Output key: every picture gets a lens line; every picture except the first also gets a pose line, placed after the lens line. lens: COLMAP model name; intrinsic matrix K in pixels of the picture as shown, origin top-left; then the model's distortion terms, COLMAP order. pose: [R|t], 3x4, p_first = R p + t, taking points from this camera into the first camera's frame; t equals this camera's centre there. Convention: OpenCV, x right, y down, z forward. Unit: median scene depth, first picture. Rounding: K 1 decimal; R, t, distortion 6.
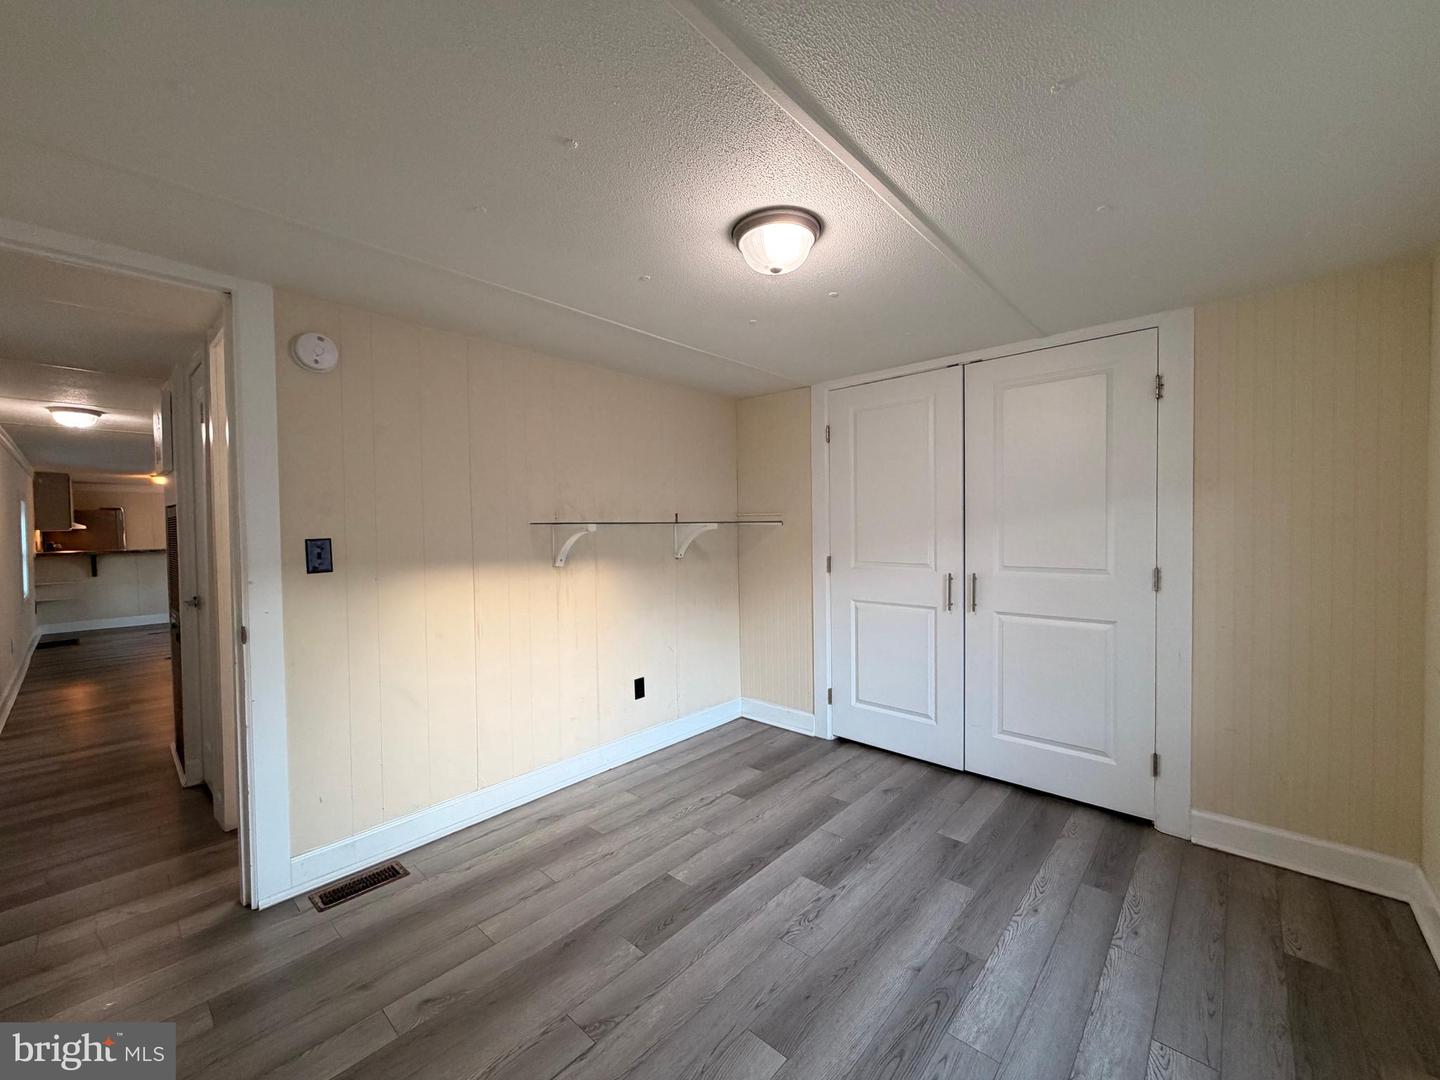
lens RADIAL K [[571.7, 0, 718.7], [0, 571.7, 536.6], [0, 0, 1]] dist [-0.001010, 0.000200]
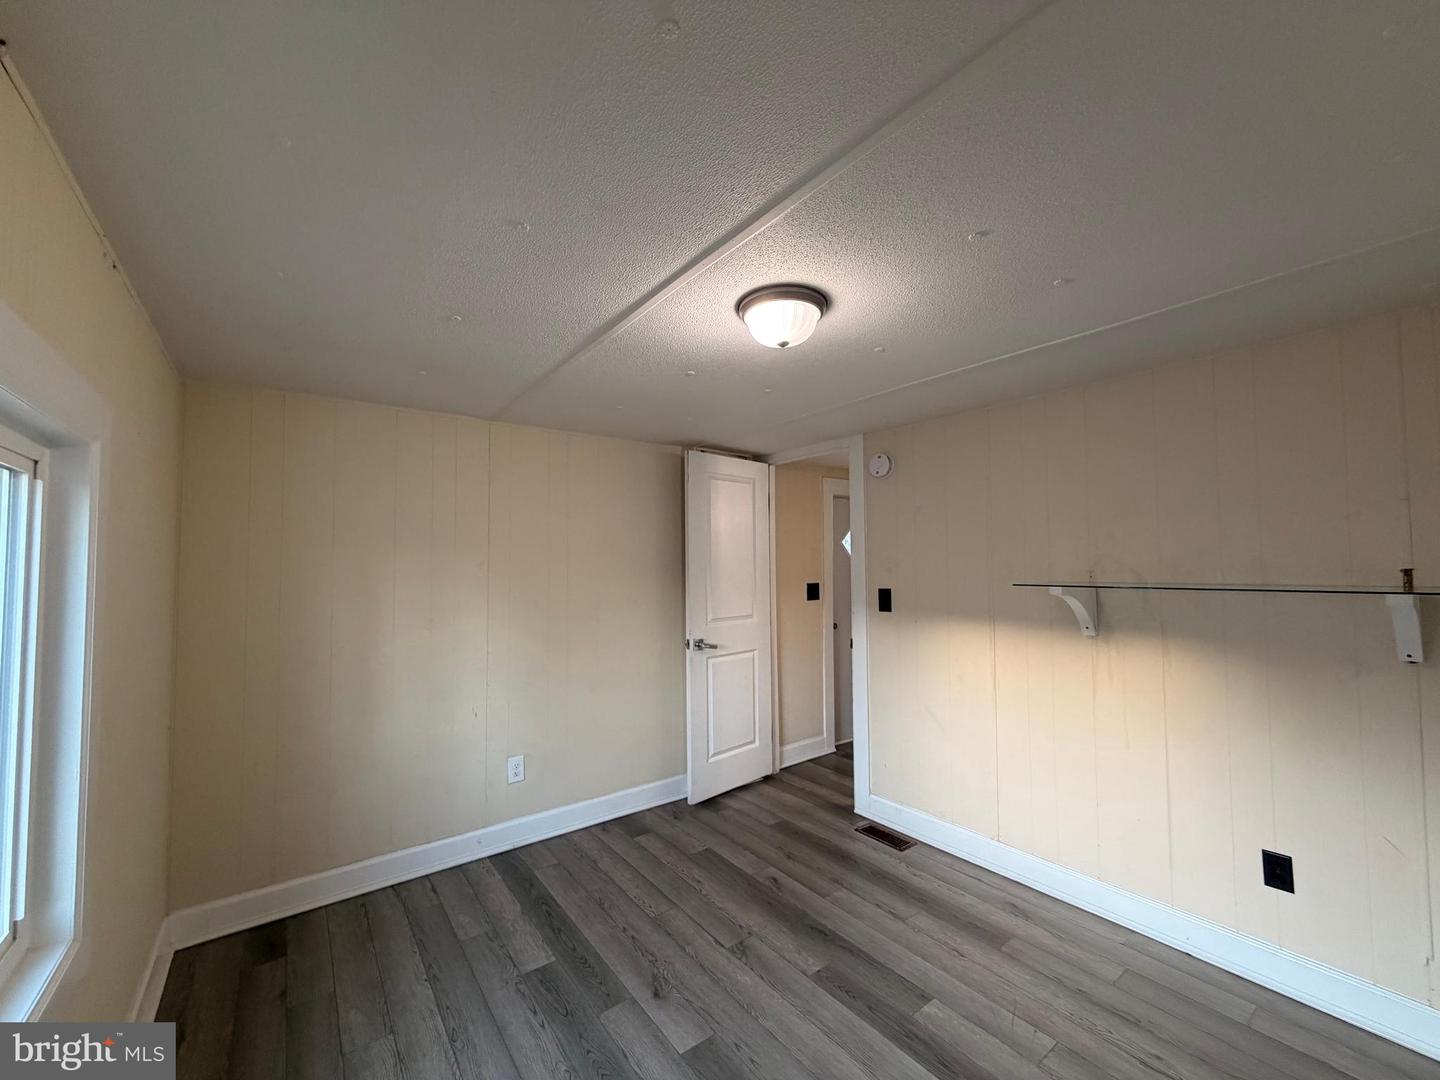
lens RADIAL K [[571.7, 0, 715.7], [0, 571.7, 536.9], [0, 0, 1]] dist [-0.001010, 0.000200]
pose [[-0.187978, -0.034745, -0.981558, 0.916112], [-0.009846, 0.999391, -0.033491, -0.082194], [0.982124, 0.003369, -0.188206, 0.906745]]
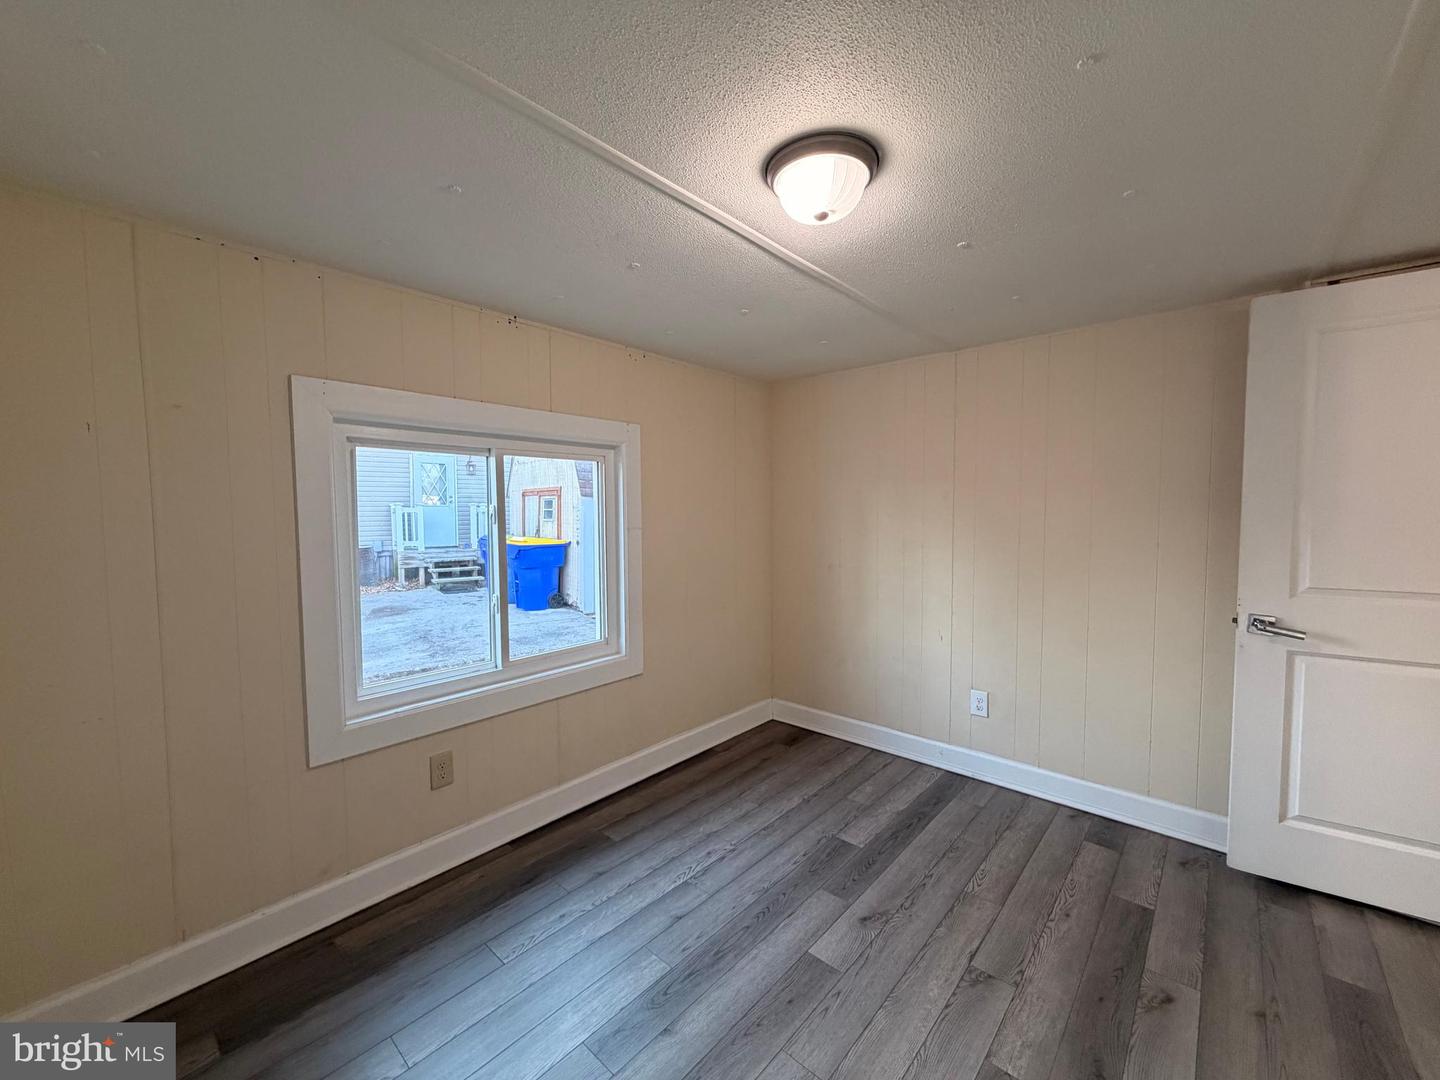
lens RADIAL K [[571.7, 0, 716.6], [0, 571.7, 538.9], [0, 0, 1]] dist [-0.001010, 0.000200]
pose [[-0.999765, 0.021491, -0.002938, 0.215073], [0.021222, 0.997149, 0.072413, -0.066738], [0.004486, 0.072334, -0.997370, 1.544861]]
